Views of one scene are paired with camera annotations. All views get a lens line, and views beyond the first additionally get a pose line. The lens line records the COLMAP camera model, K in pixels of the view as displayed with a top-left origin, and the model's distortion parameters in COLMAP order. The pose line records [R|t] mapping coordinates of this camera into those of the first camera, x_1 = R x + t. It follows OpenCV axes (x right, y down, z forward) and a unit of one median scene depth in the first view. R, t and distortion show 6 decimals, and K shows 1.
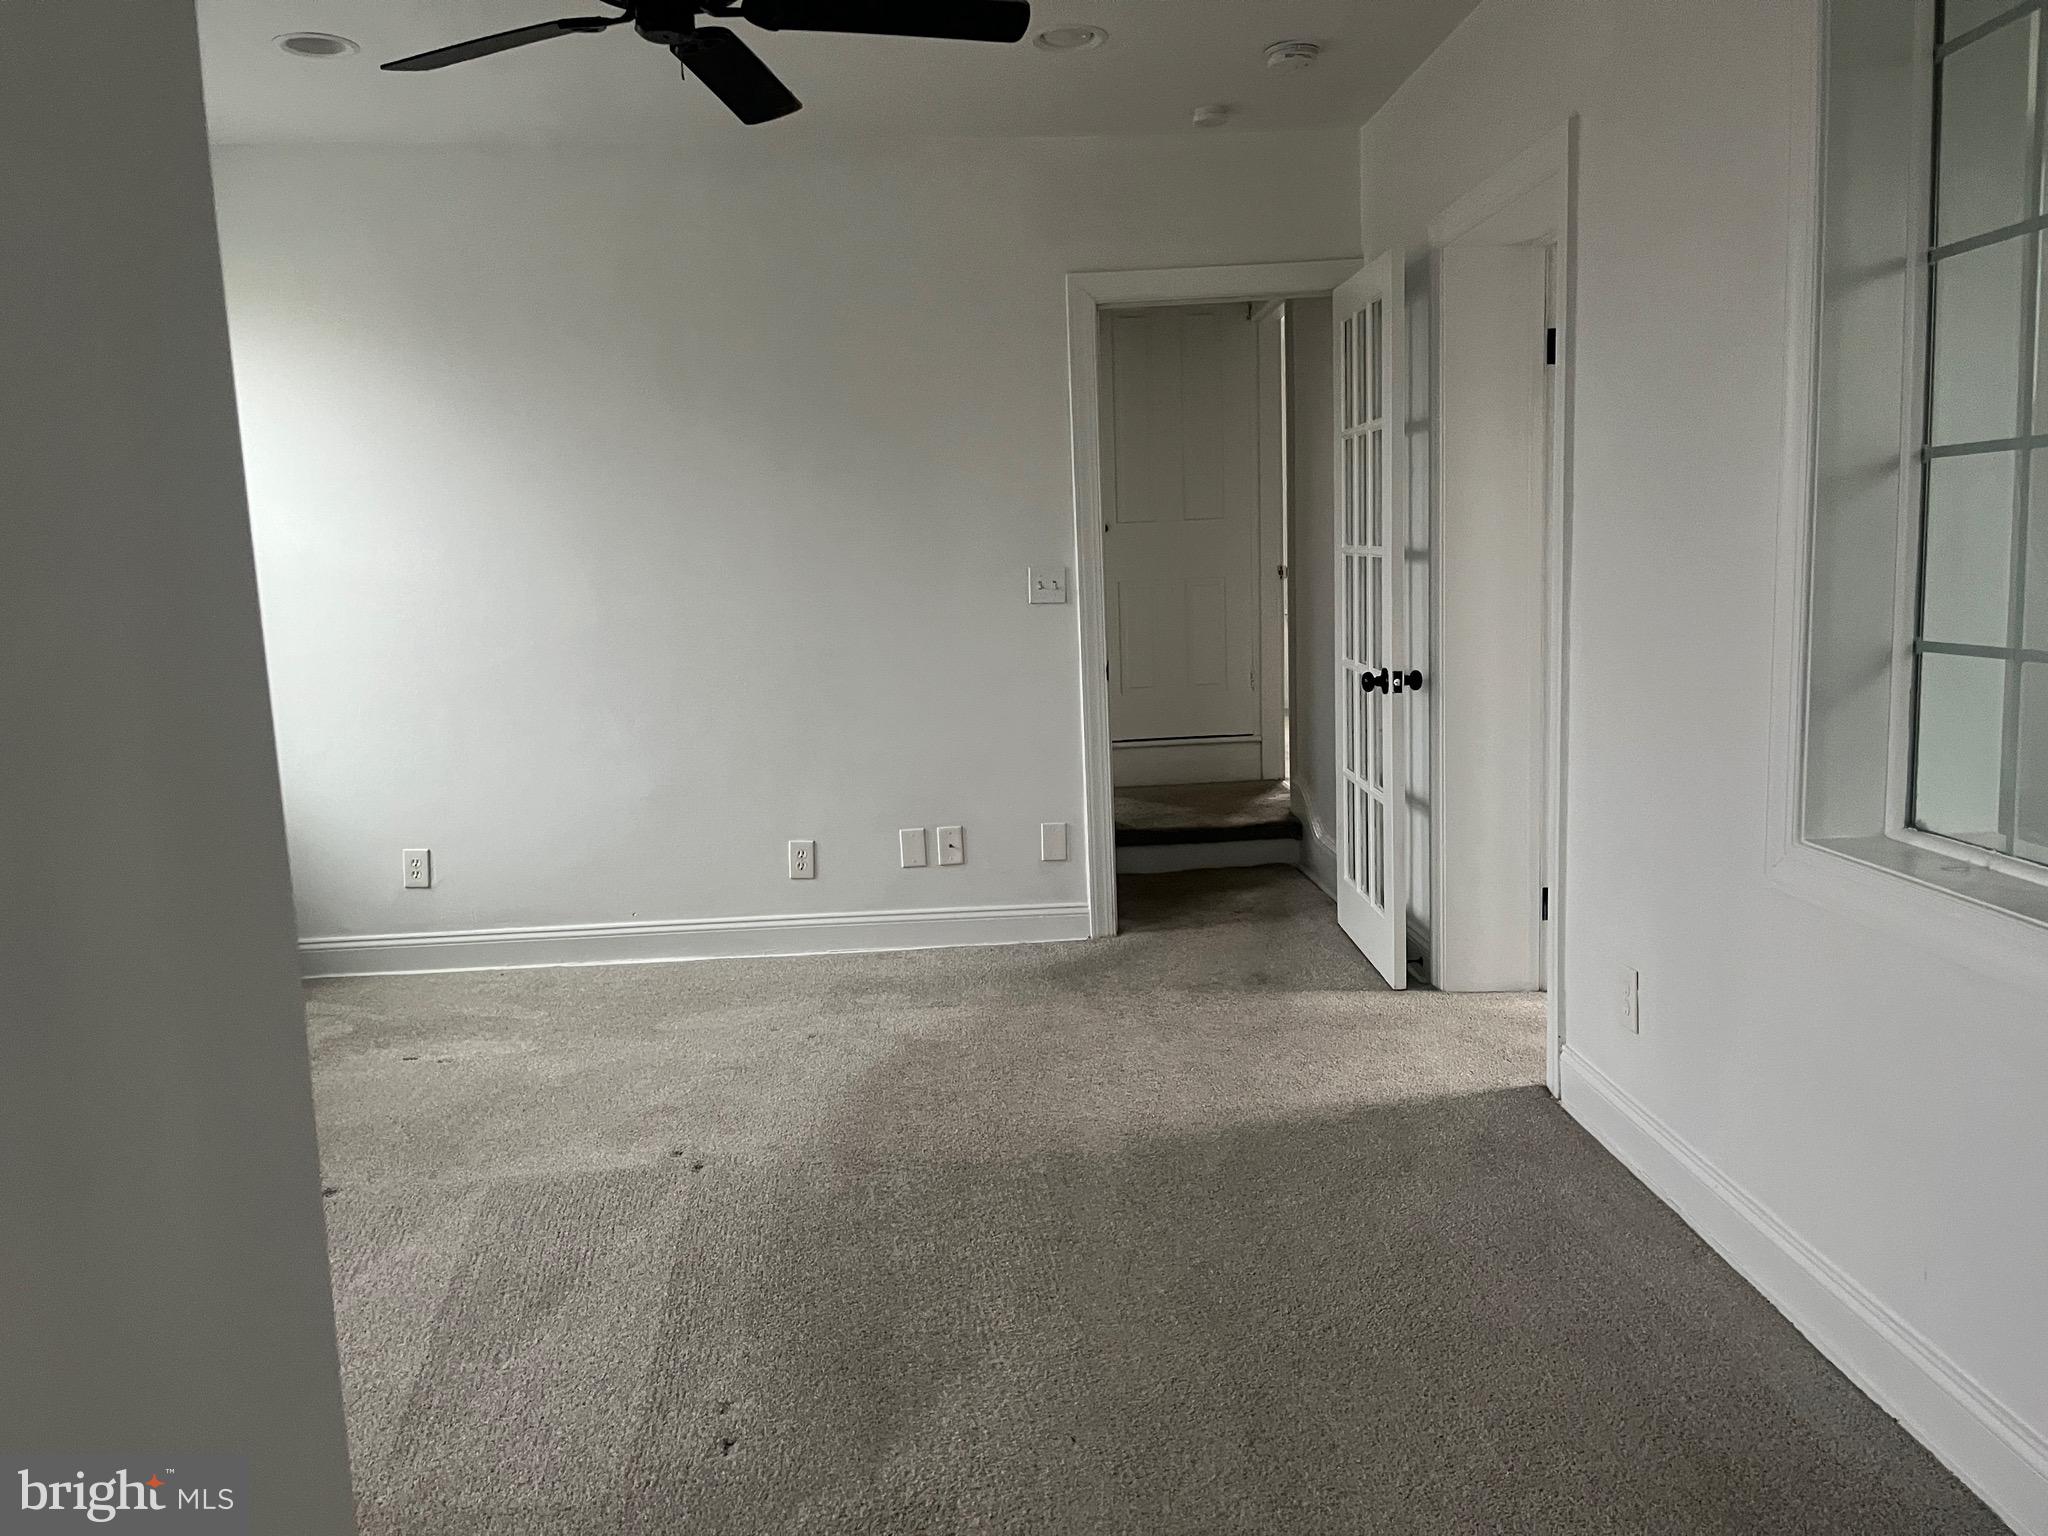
lens RADIAL K [[1550.1, 0, 1019.8], [0, 1550.1, 777.6], [0, 0, 1]] dist [0.017302, -0.043213]
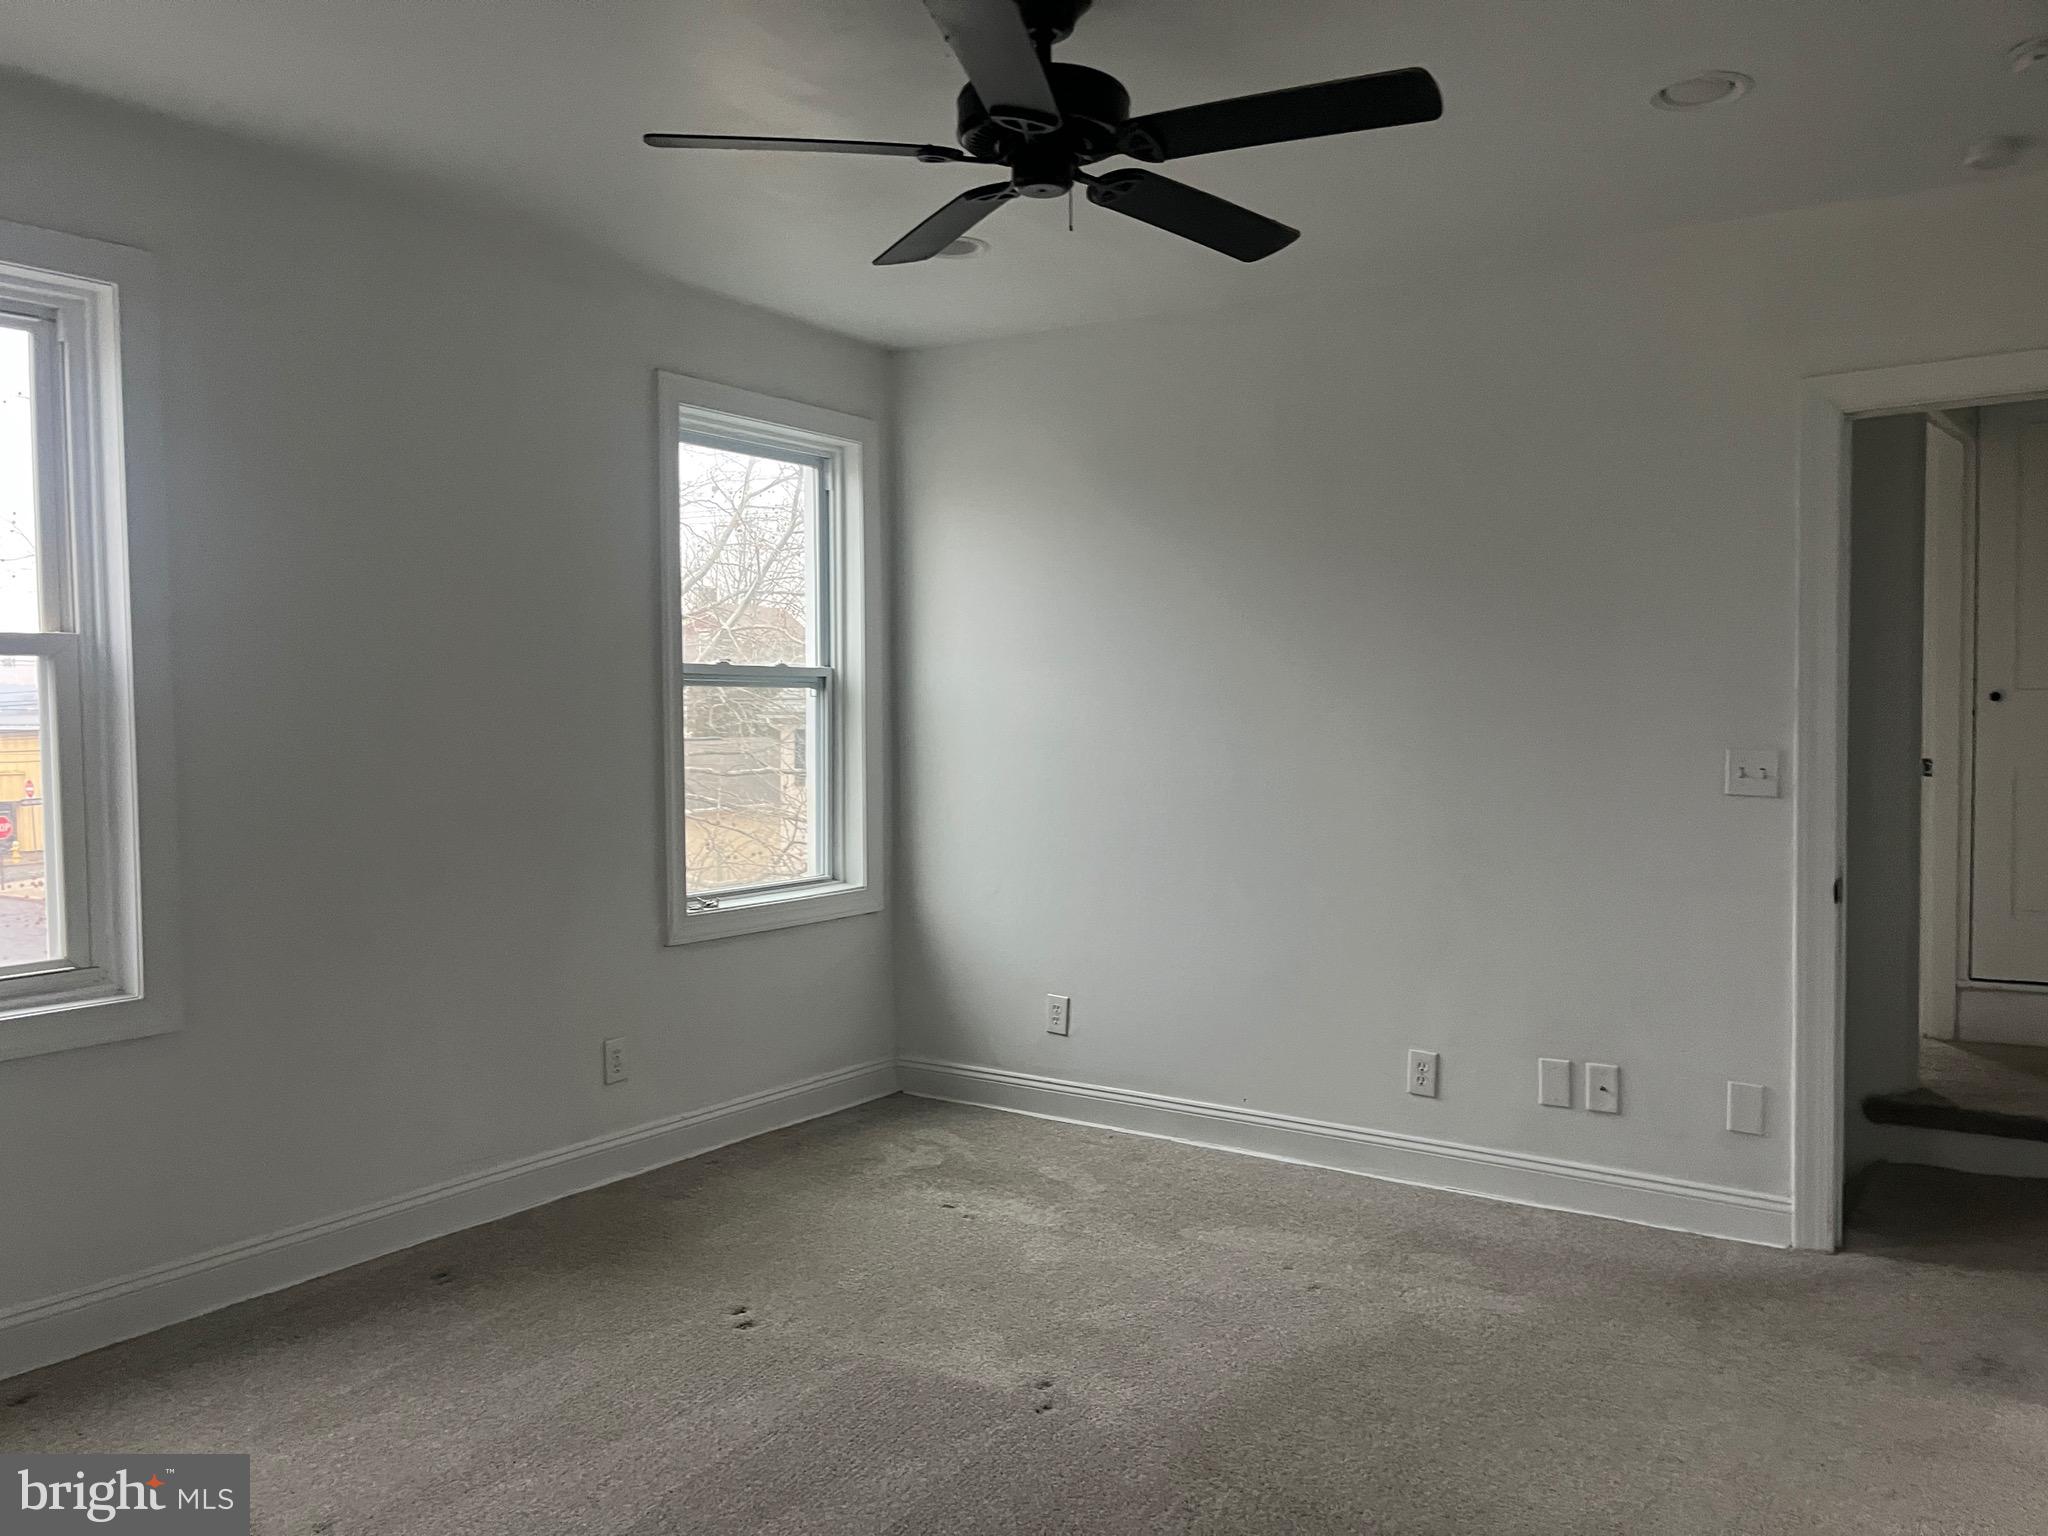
lens RADIAL K [[1550.1, 0, 1013.0], [0, 1550.1, 747.4], [0, 0, 1]] dist [0.017302, -0.043213]
pose [[0.779364, 0.044339, -0.625000, 0.221609], [-0.113610, 0.990959, -0.071369, -0.040593], [0.616185, 0.126629, 0.777355, 0.173607]]
